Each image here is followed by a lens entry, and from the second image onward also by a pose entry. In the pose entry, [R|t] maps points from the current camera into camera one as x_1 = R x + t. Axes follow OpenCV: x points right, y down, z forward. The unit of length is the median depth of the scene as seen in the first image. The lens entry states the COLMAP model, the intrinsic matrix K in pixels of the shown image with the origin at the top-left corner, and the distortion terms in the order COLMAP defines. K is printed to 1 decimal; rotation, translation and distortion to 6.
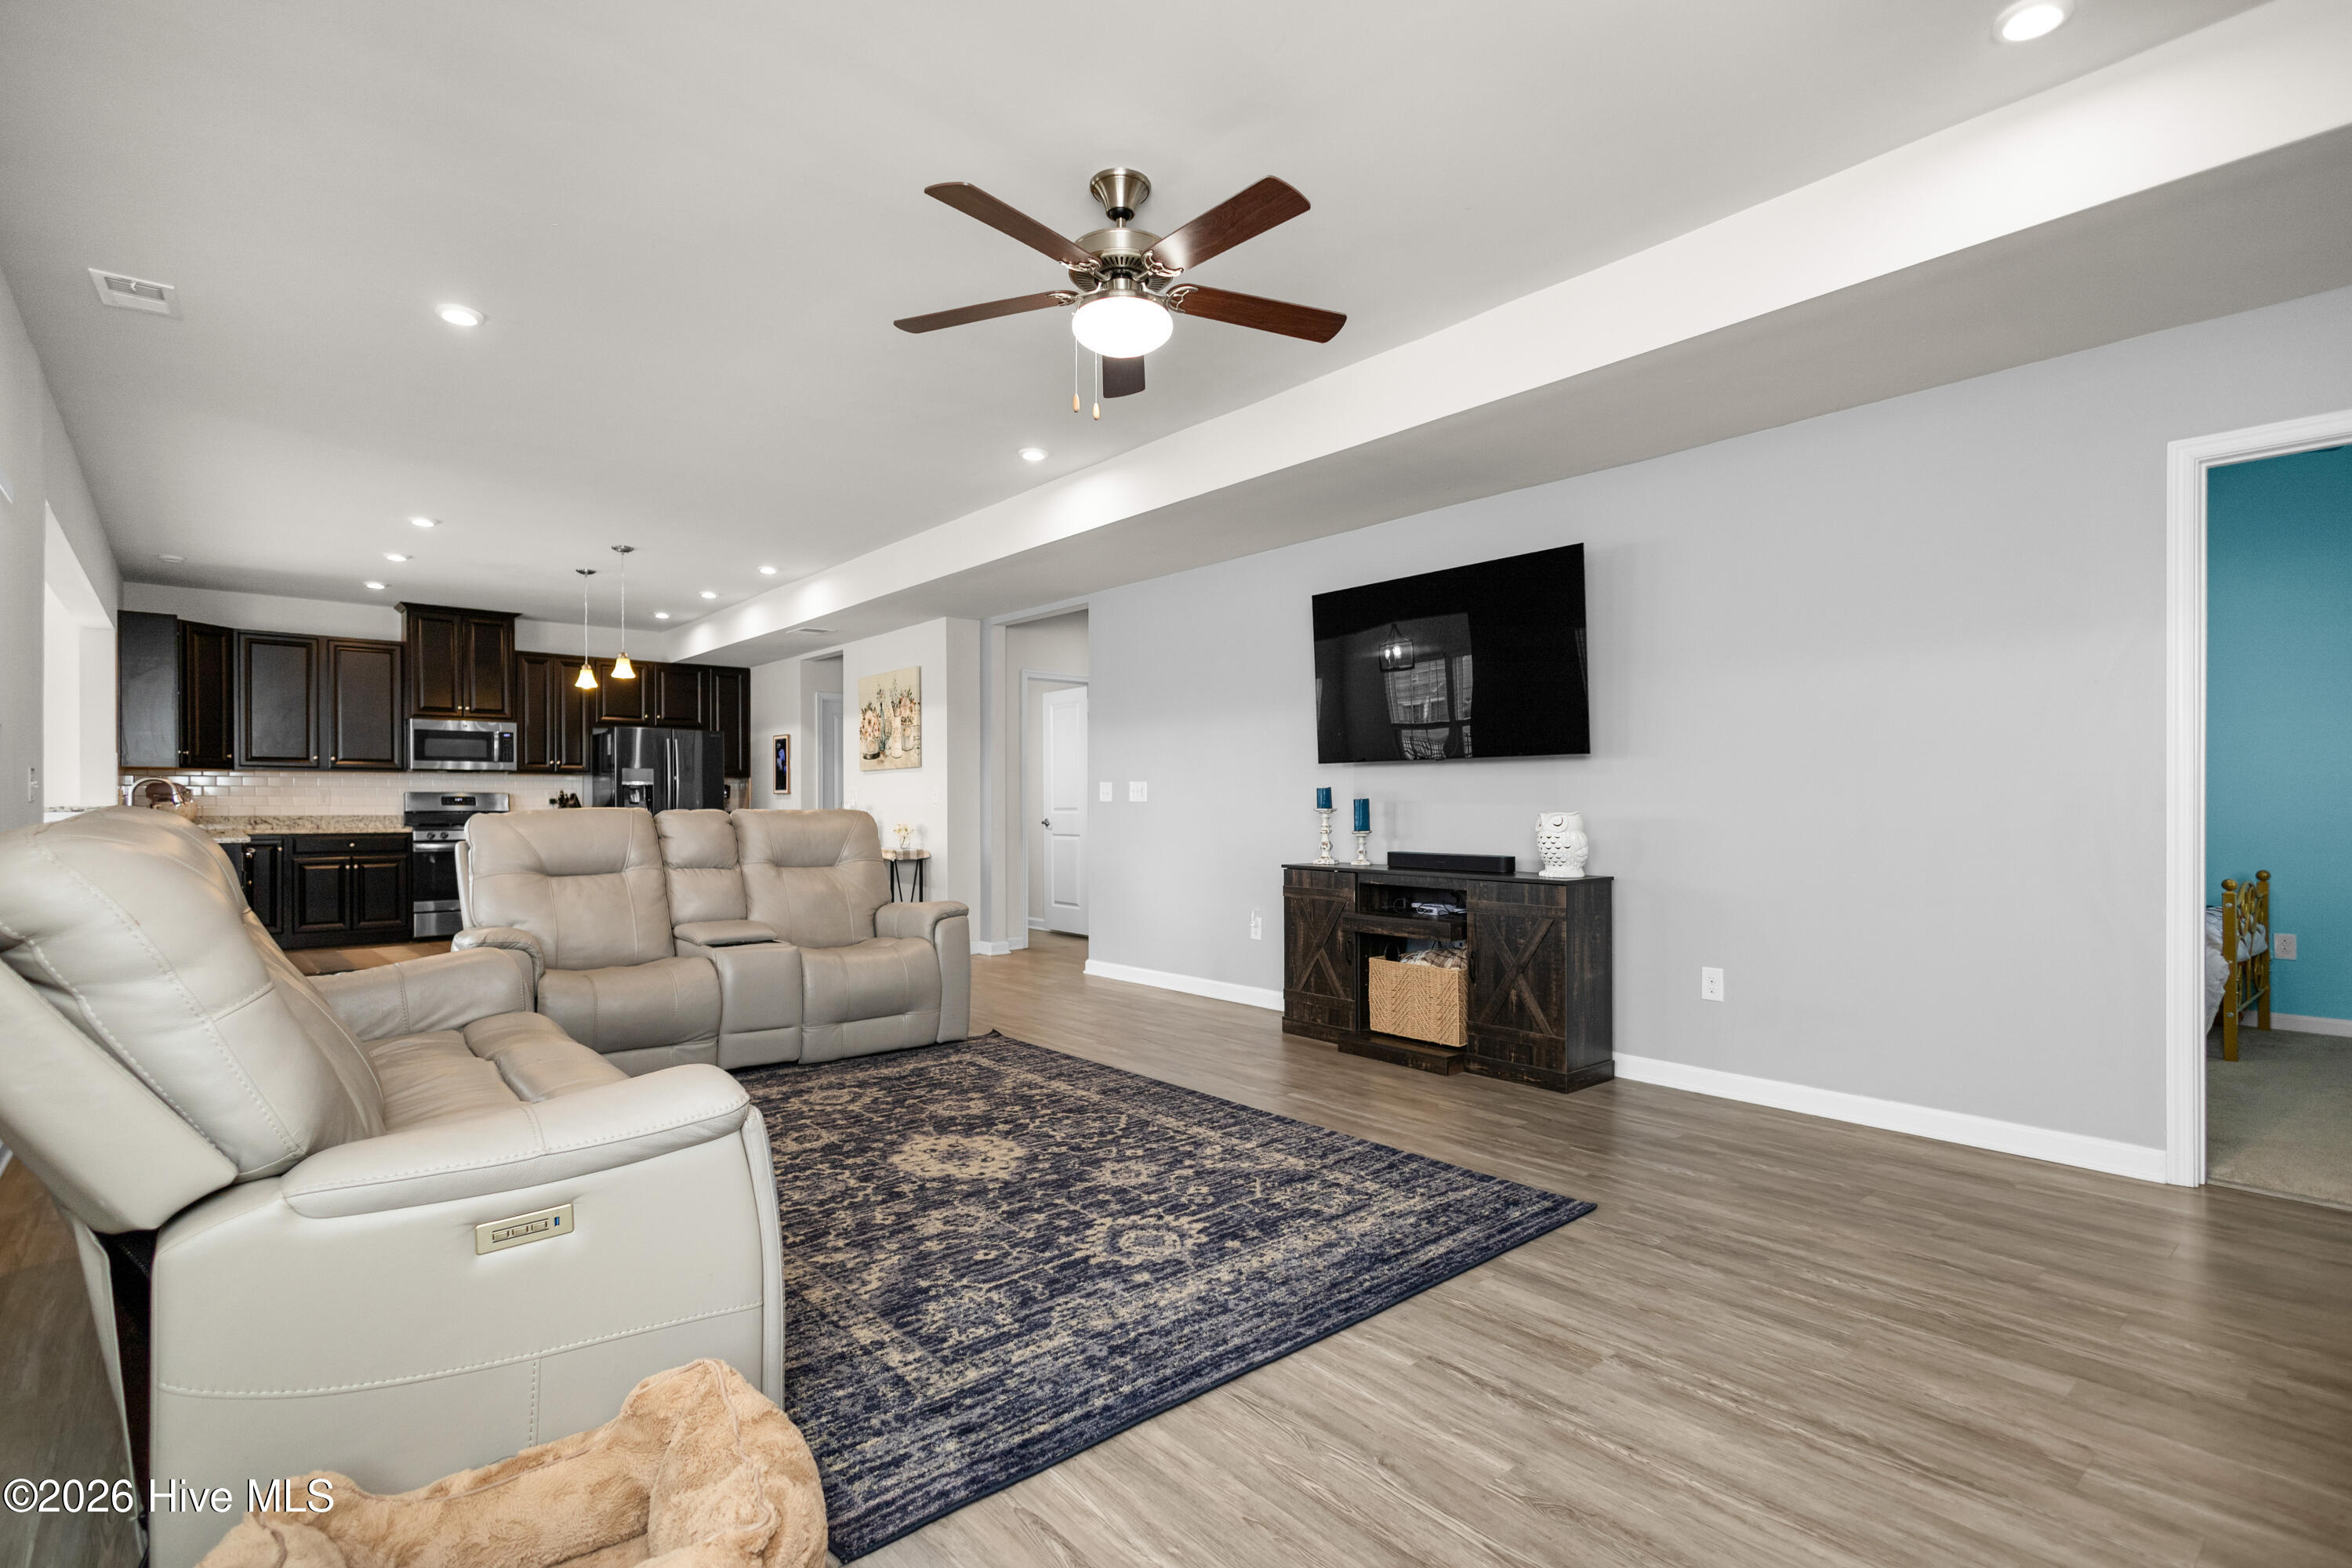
lens RADIAL K [[1088.0, 0, 1217.9], [0, 1088.0, 818.8], [0, 0, 1]] dist [0.008663, -0.000965]
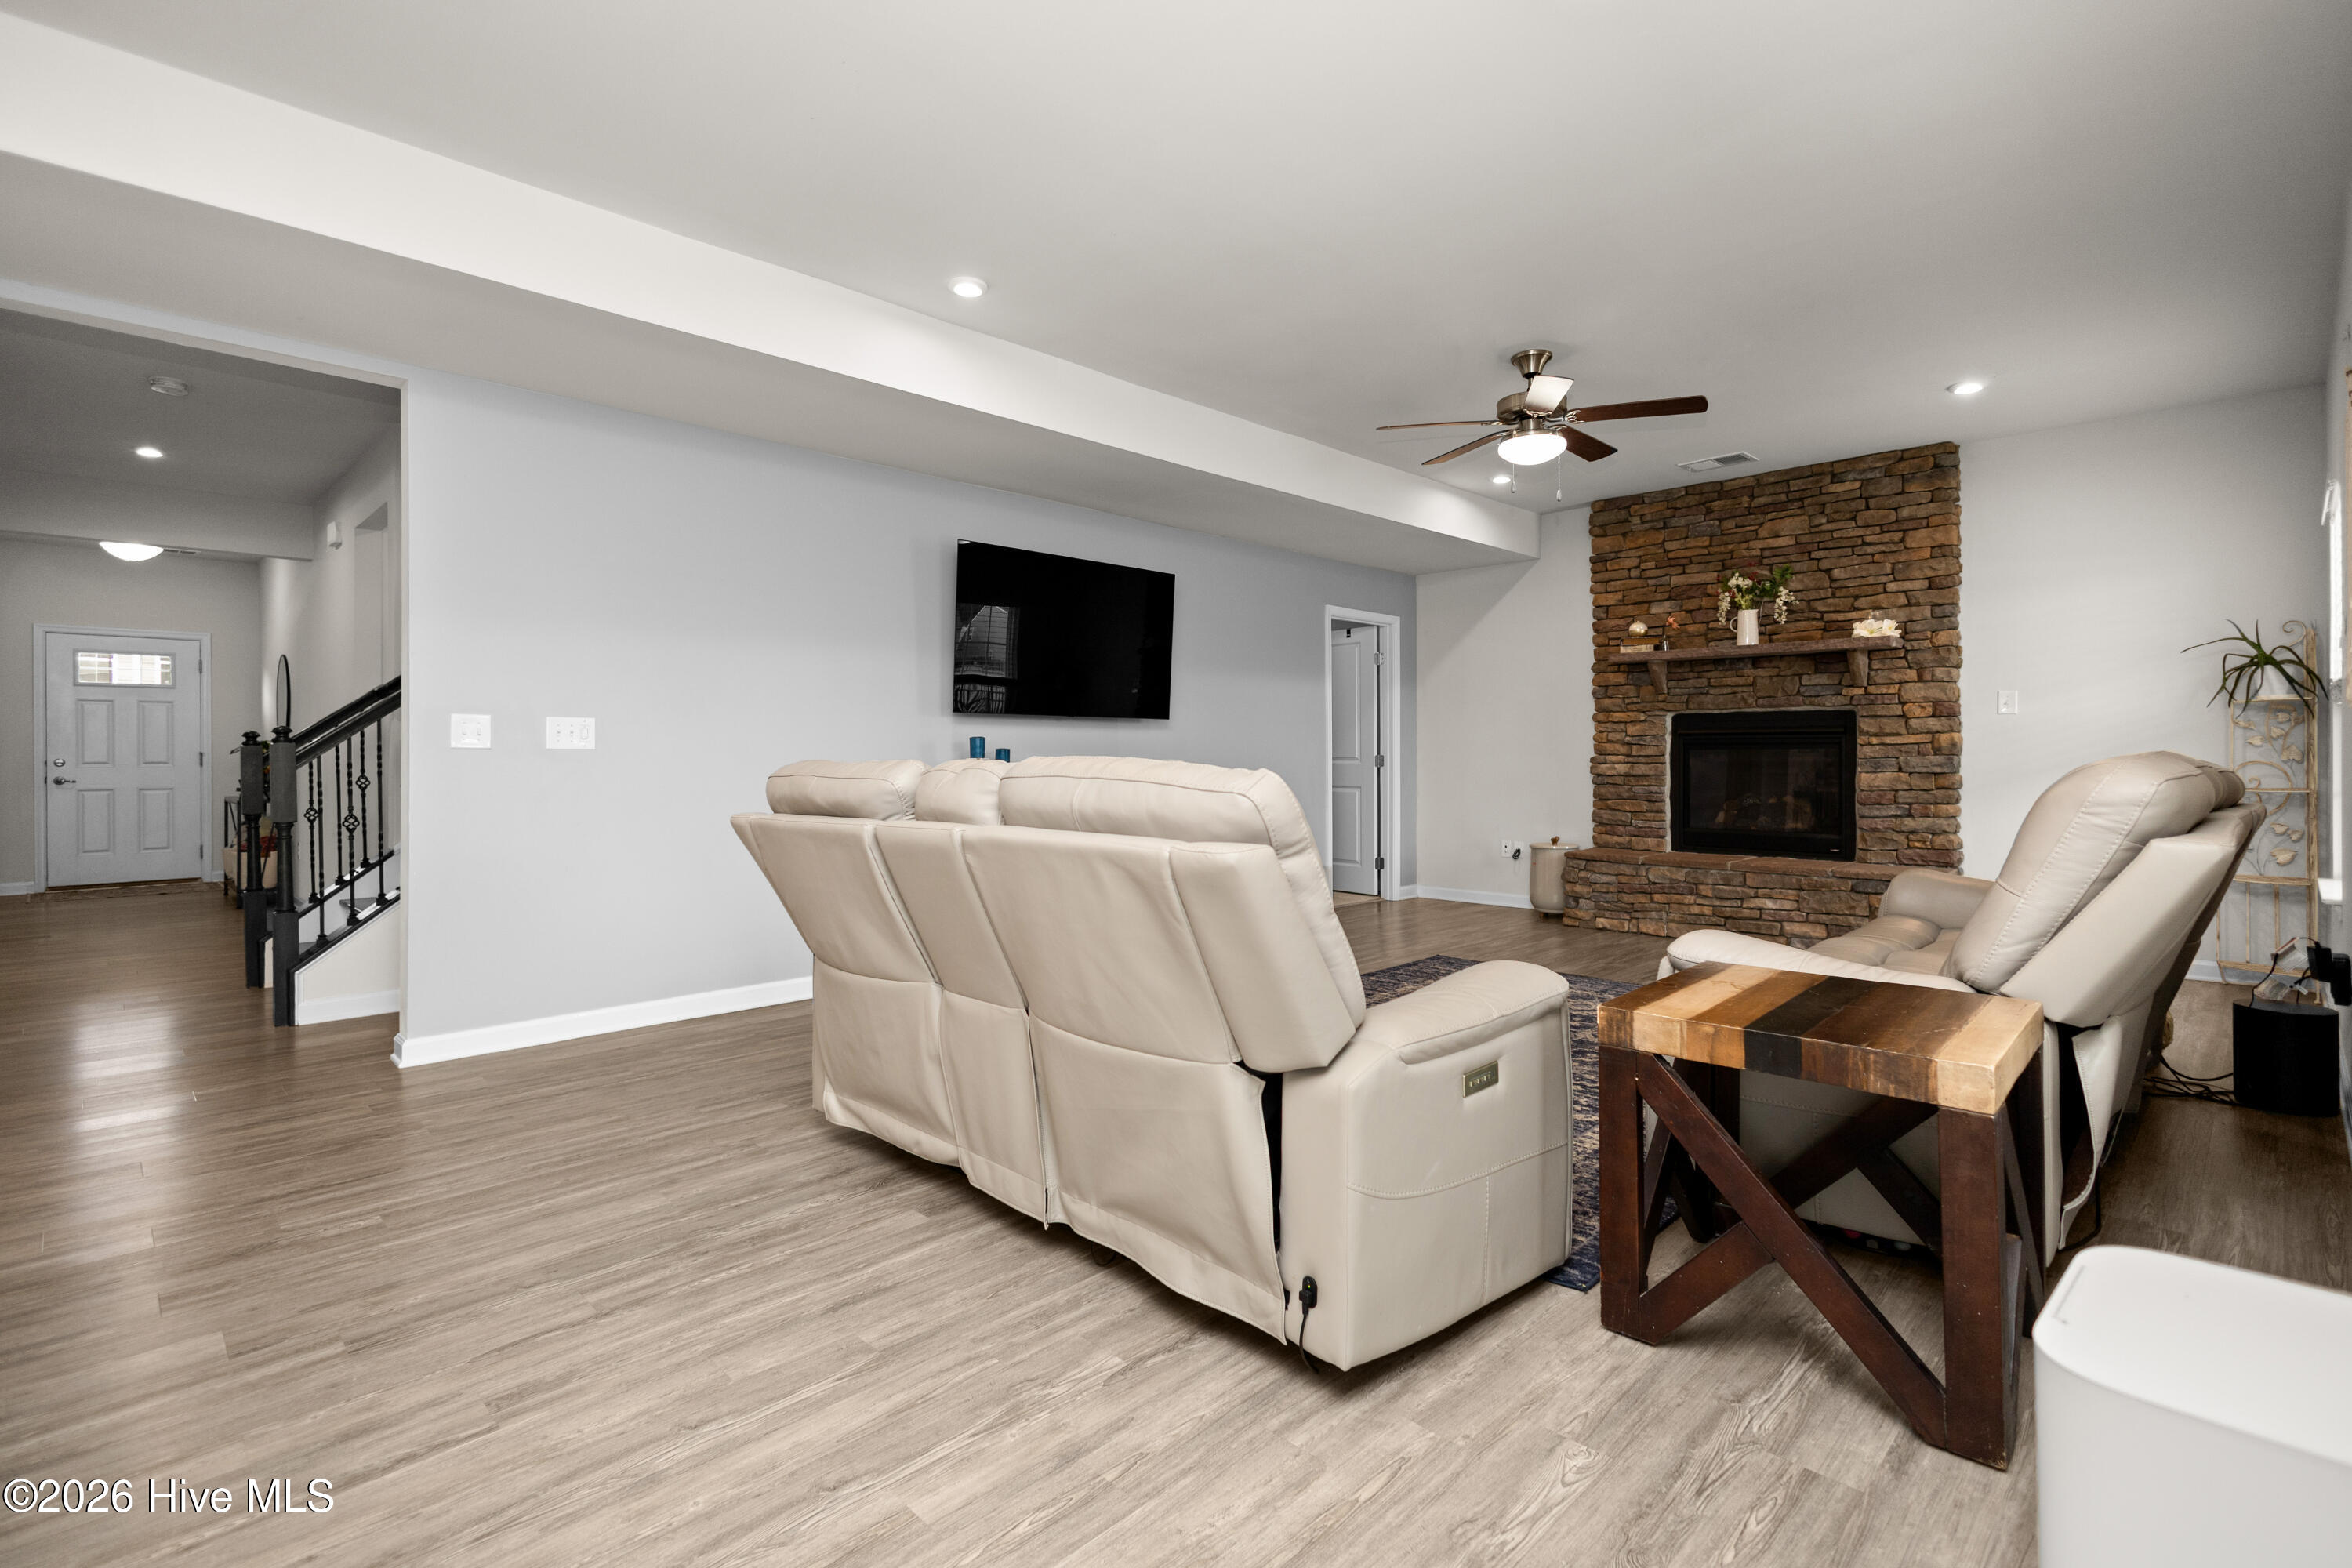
lens RADIAL K [[1088.0, 0, 1159.5], [0, 1088.0, 768.4], [0, 0, 1]] dist [0.008663, -0.000965]
pose [[-0.061568, -0.009729, 0.998055, -1.212139], [0.012272, 0.999870, 0.010504, -0.011967], [-0.998027, 0.012895, -0.061441, 1.160981]]
